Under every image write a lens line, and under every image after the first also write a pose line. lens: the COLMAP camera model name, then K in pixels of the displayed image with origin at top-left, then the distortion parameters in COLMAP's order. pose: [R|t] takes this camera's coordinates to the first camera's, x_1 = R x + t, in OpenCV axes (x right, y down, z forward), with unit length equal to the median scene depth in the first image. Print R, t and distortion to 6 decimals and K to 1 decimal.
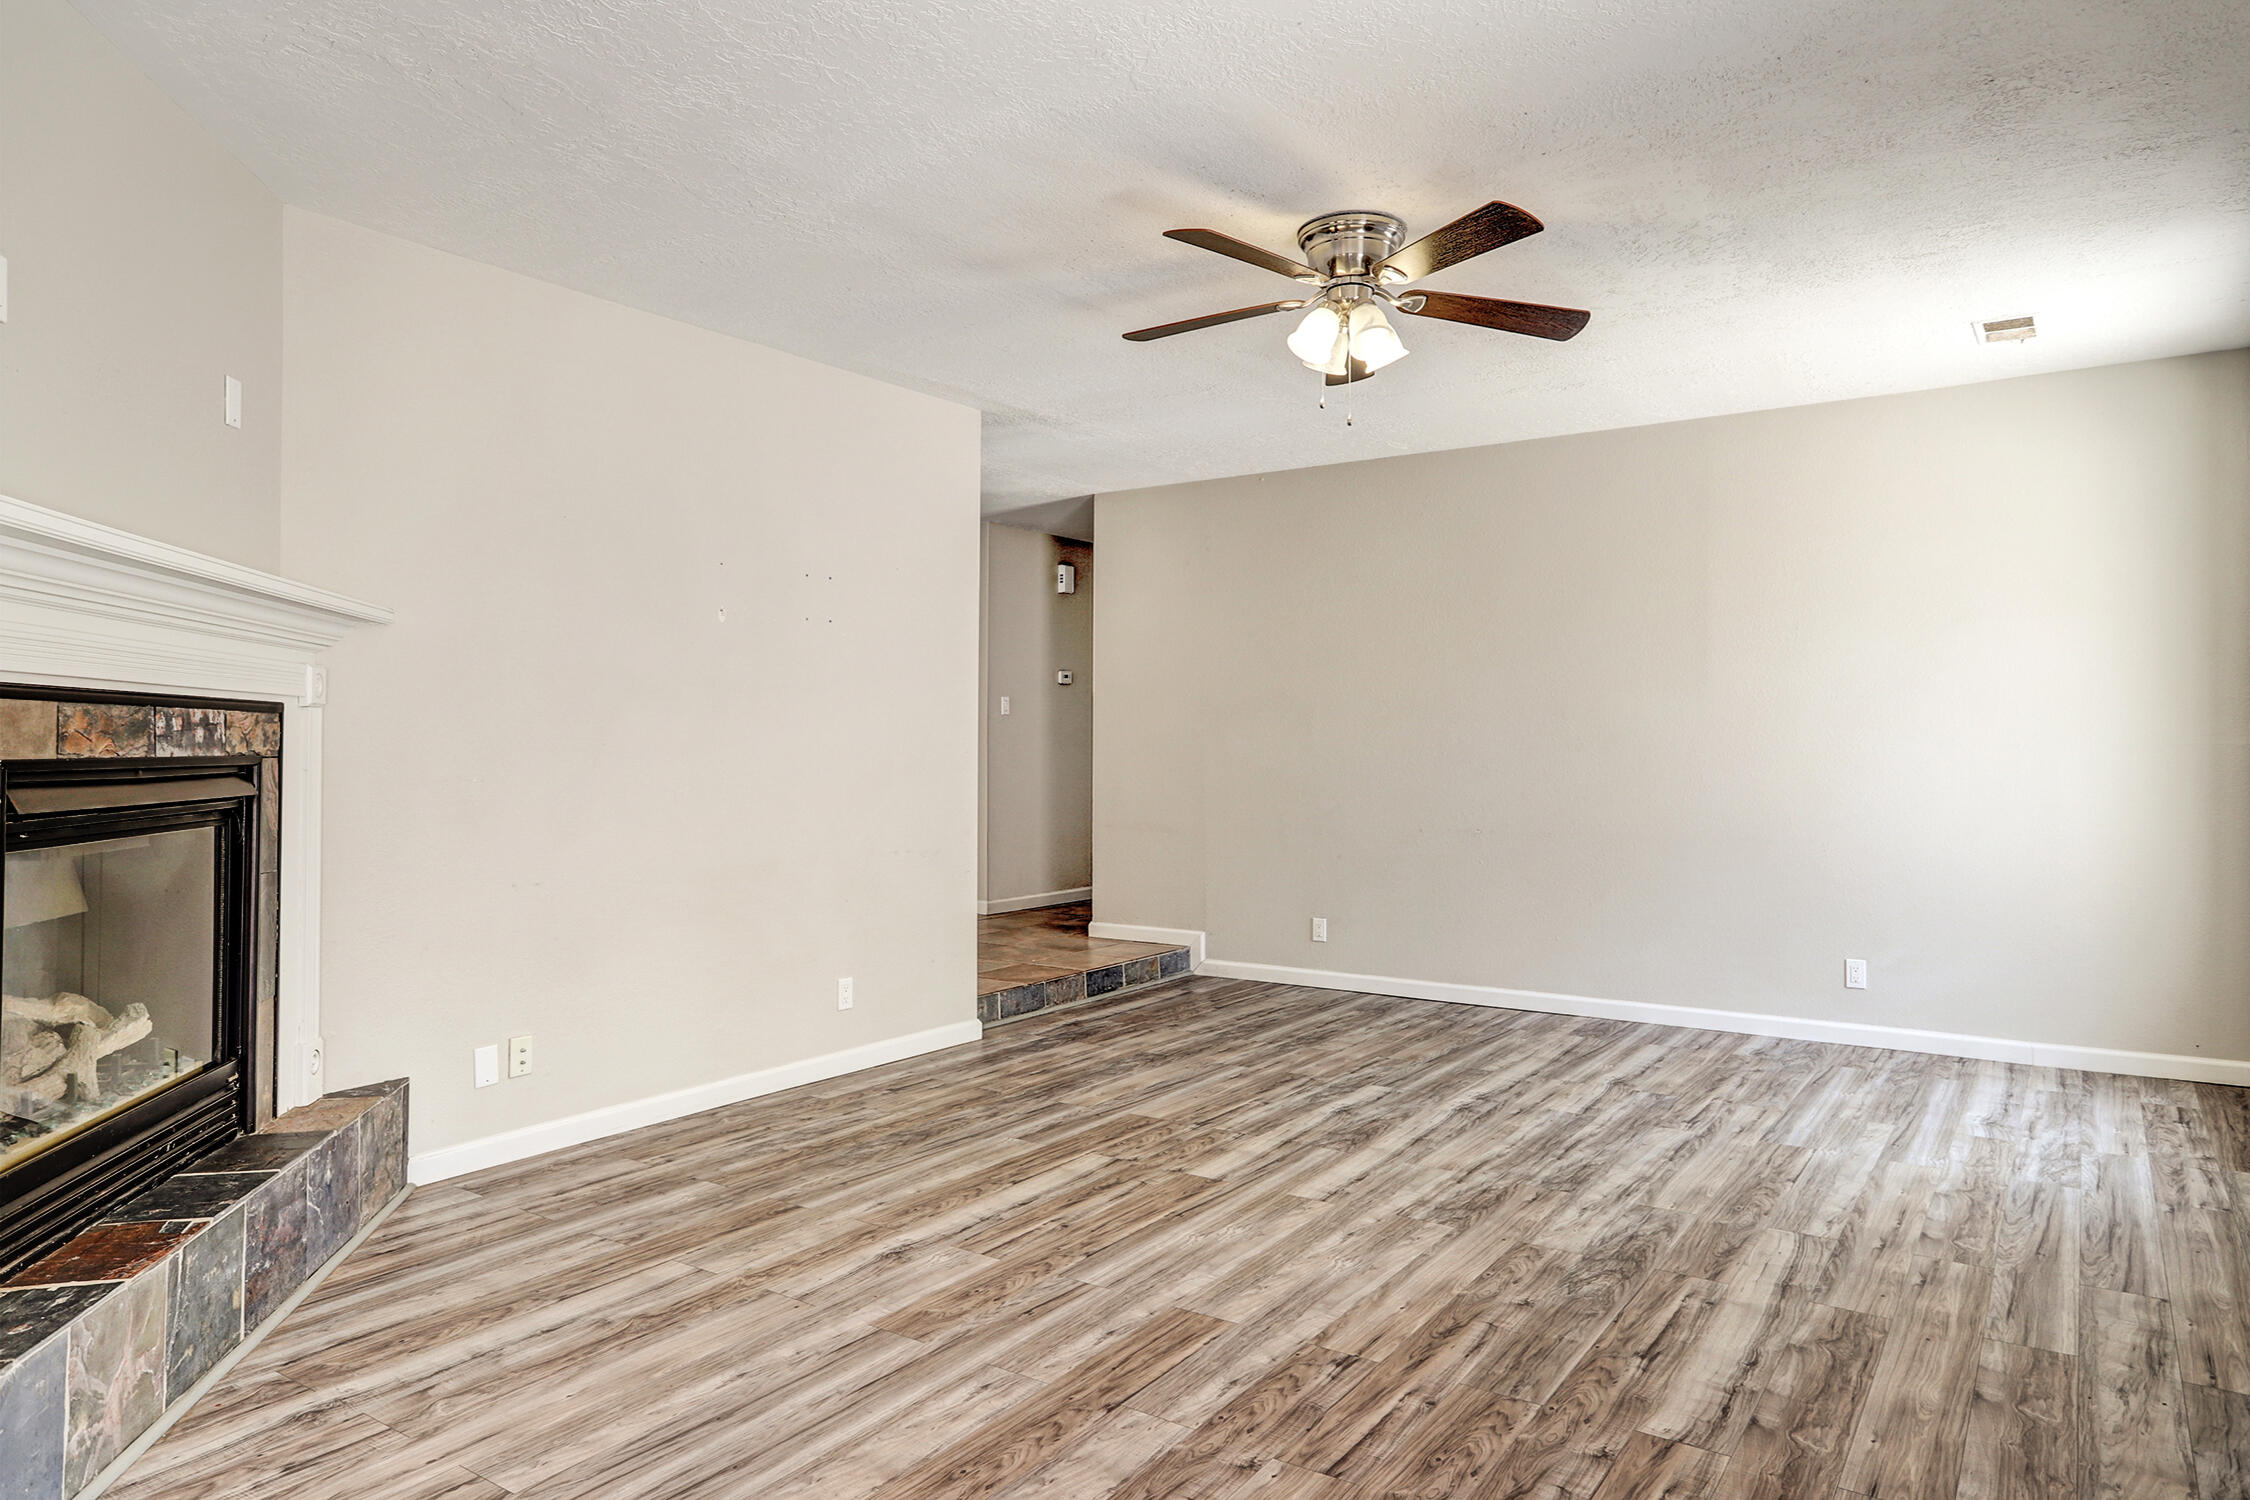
lens RADIAL K [[1394.0, 0, 1123.1], [0, 1394.0, 743.0], [0, 0, 1]] dist [0.000217, 0.000001]
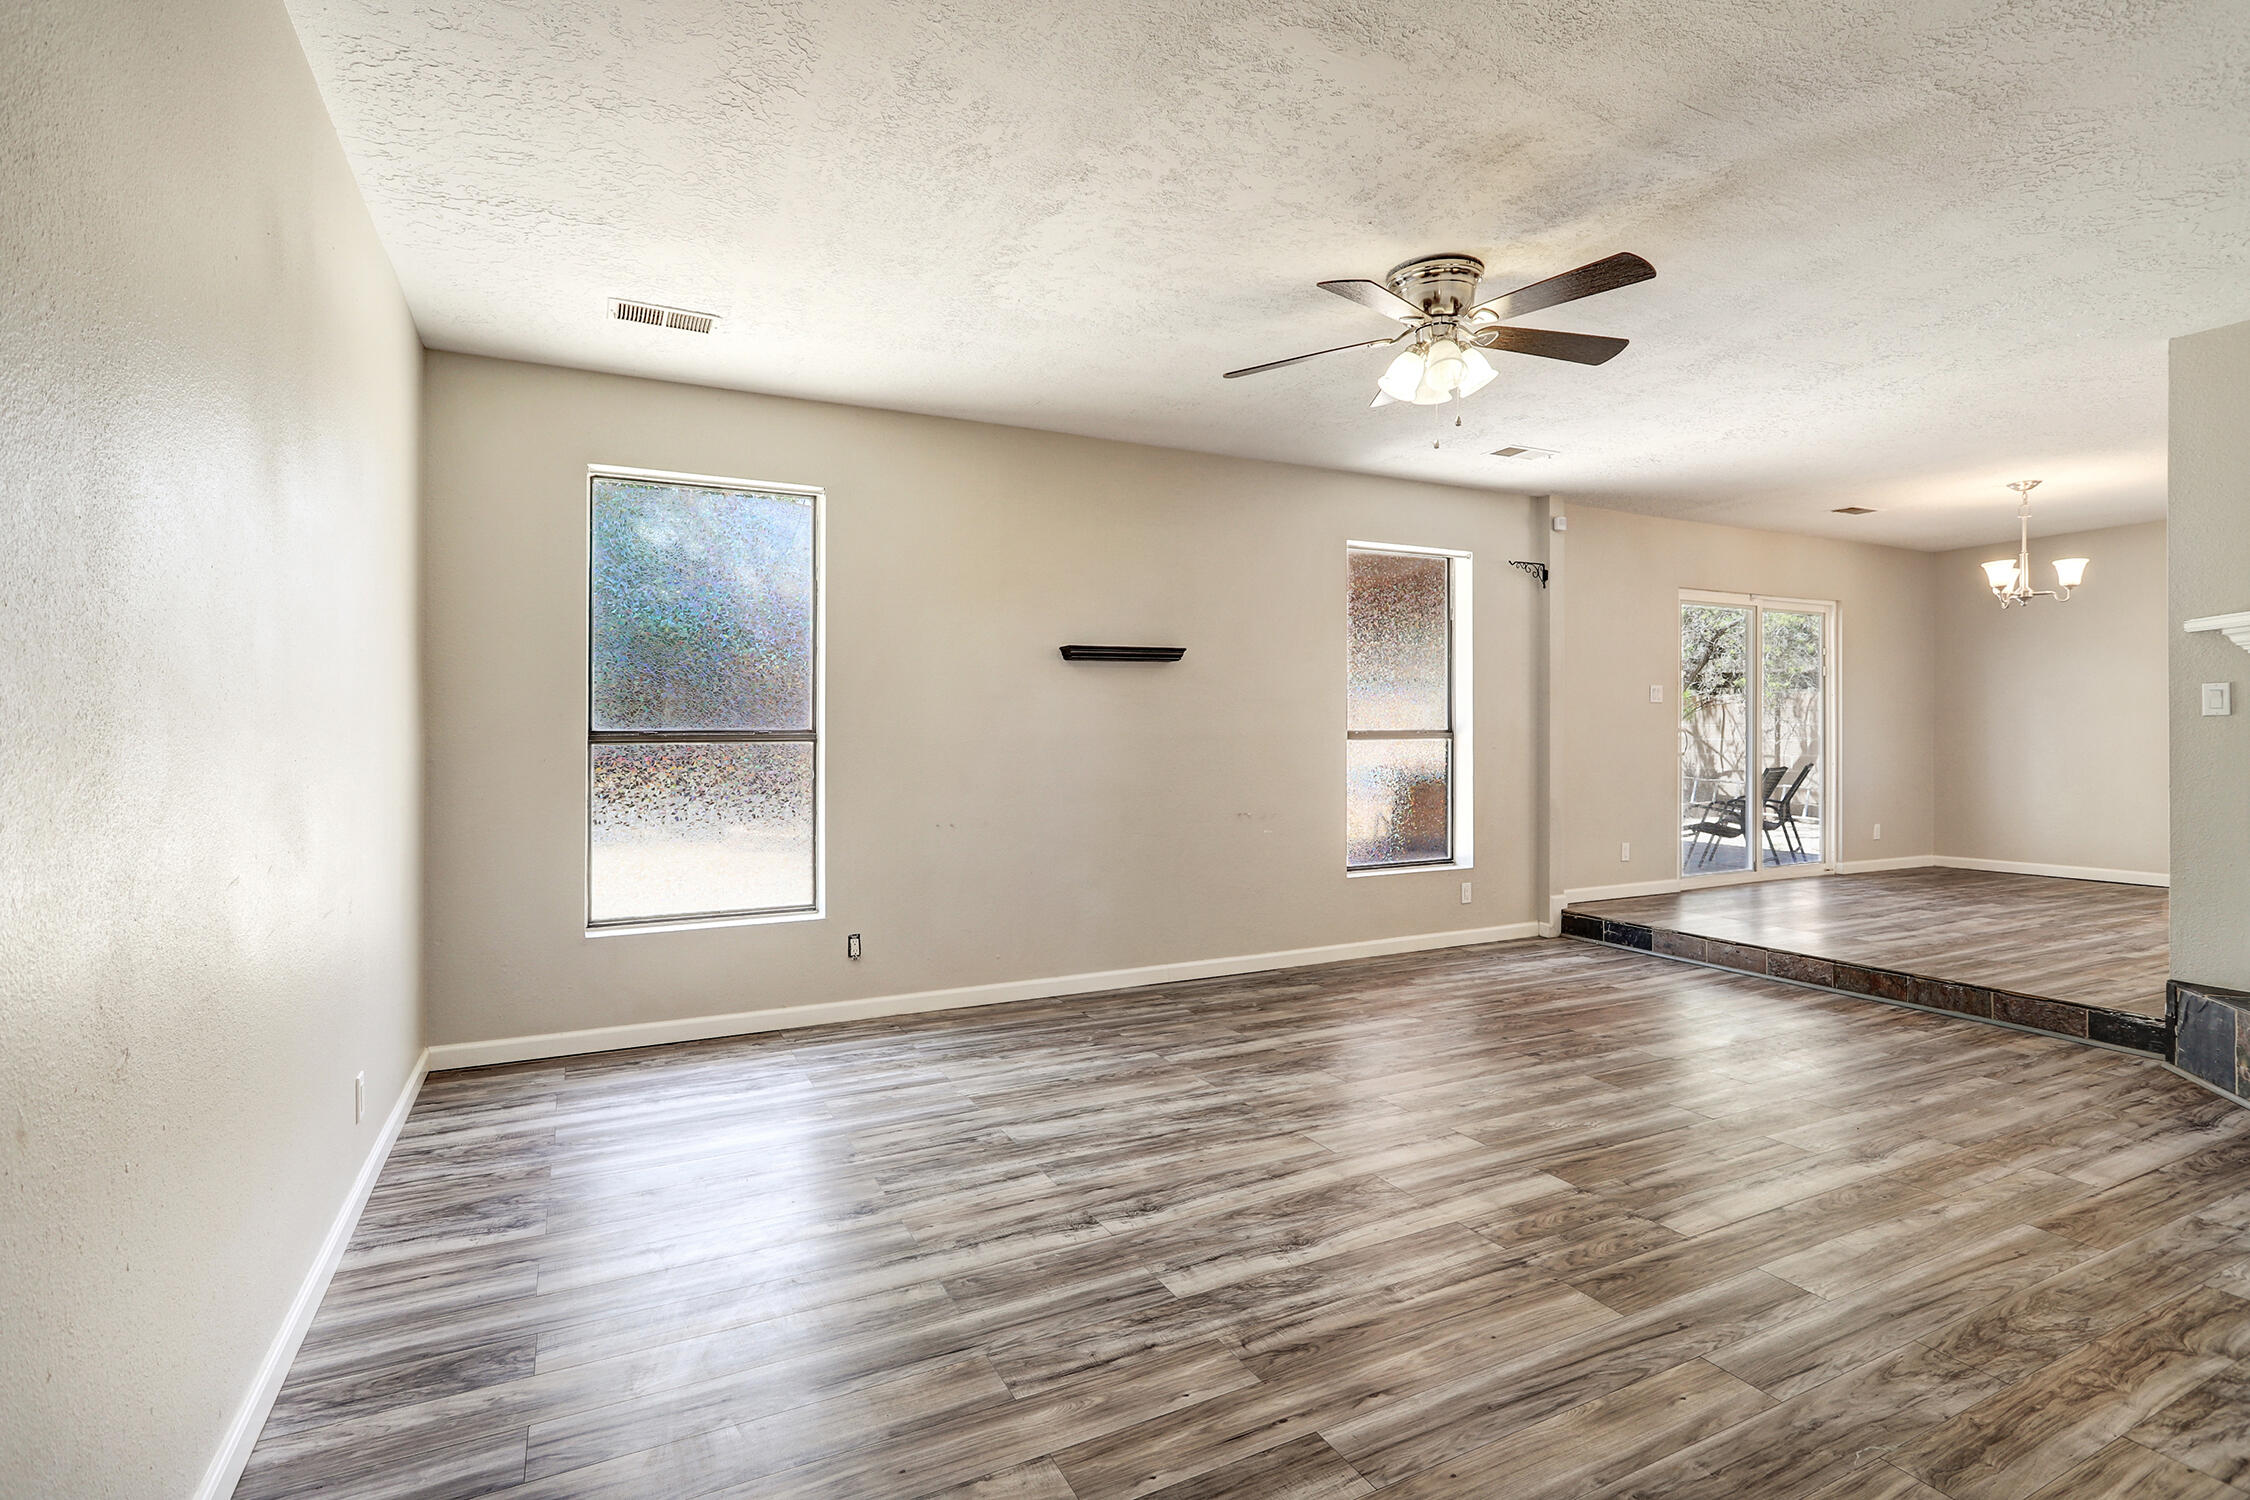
lens RADIAL K [[1072.6, 0, 1122.3], [0, 1072.6, 741.2], [0, 0, 1]] dist [0.002796, -0.000194]
pose [[-0.881147, 0.003212, 0.472832, -0.031487], [0.005388, 0.999980, 0.003246, 0.001478], [-0.472812, 0.005408, -0.881147, 1.881565]]
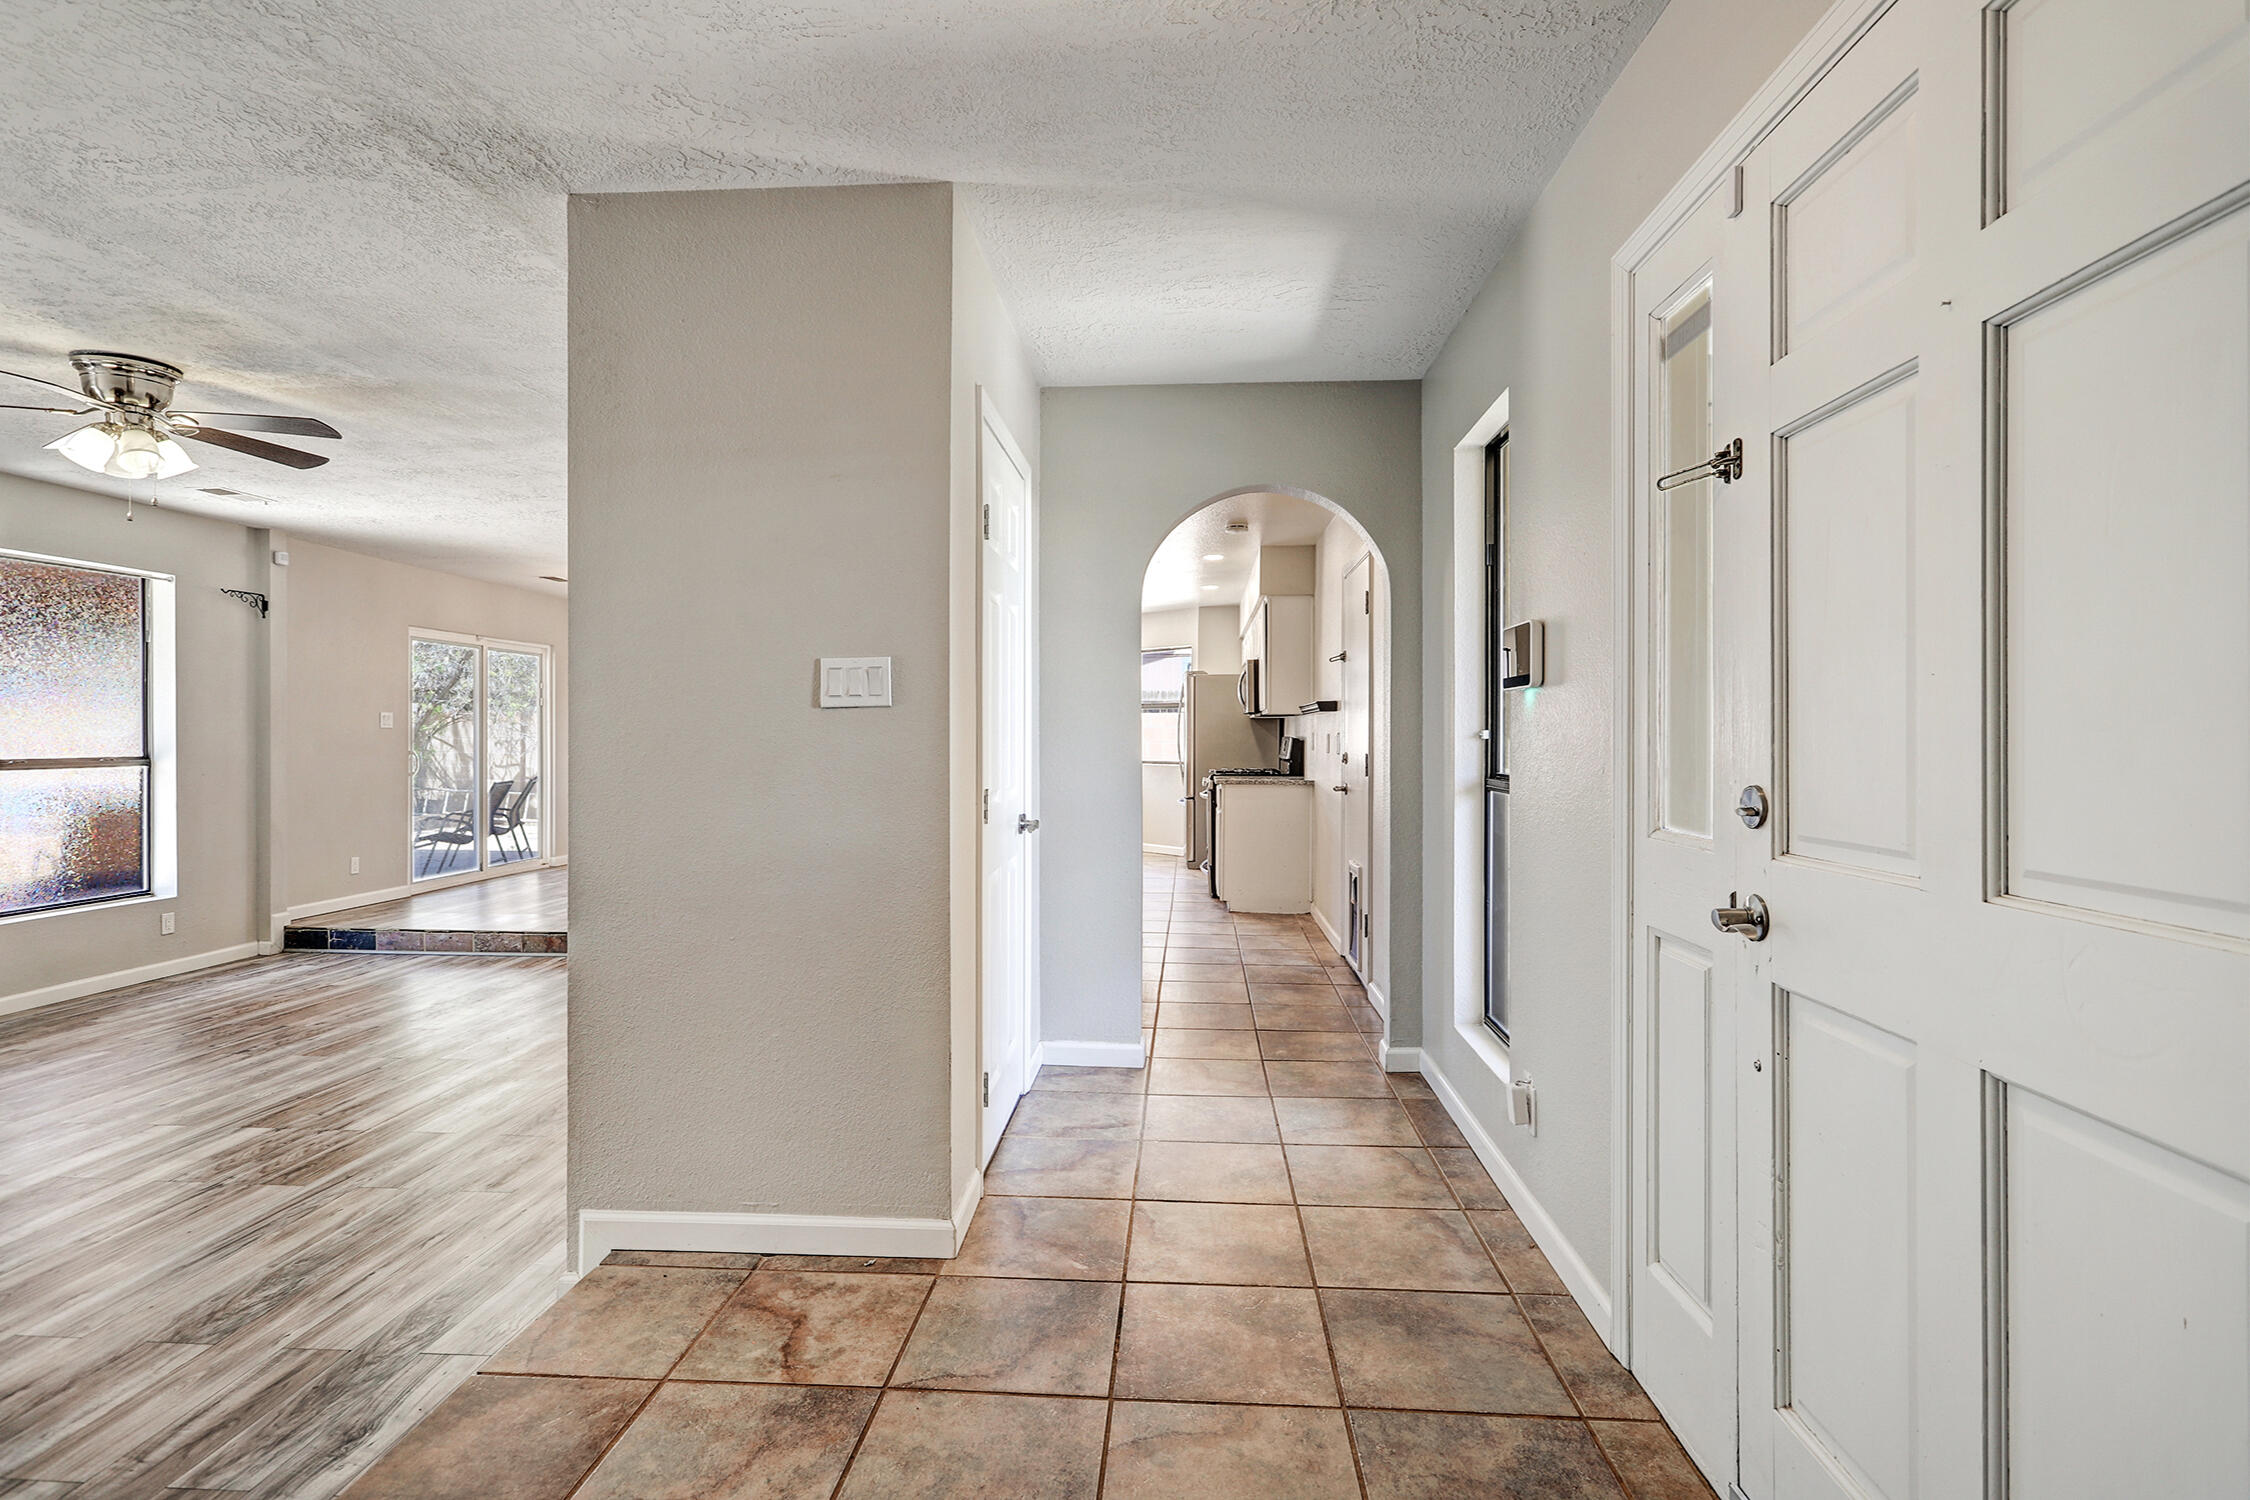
lens RADIAL K [[1072.6, 0, 1124.2], [0, 1072.6, 743.6], [0, 0, 1]] dist [0.002796, -0.000194]
pose [[-0.856393, 0.005765, -0.516293, -0.114956], [0.002430, 0.999972, 0.007135, -0.035793], [0.516319, 0.004855, -0.856382, 2.305031]]
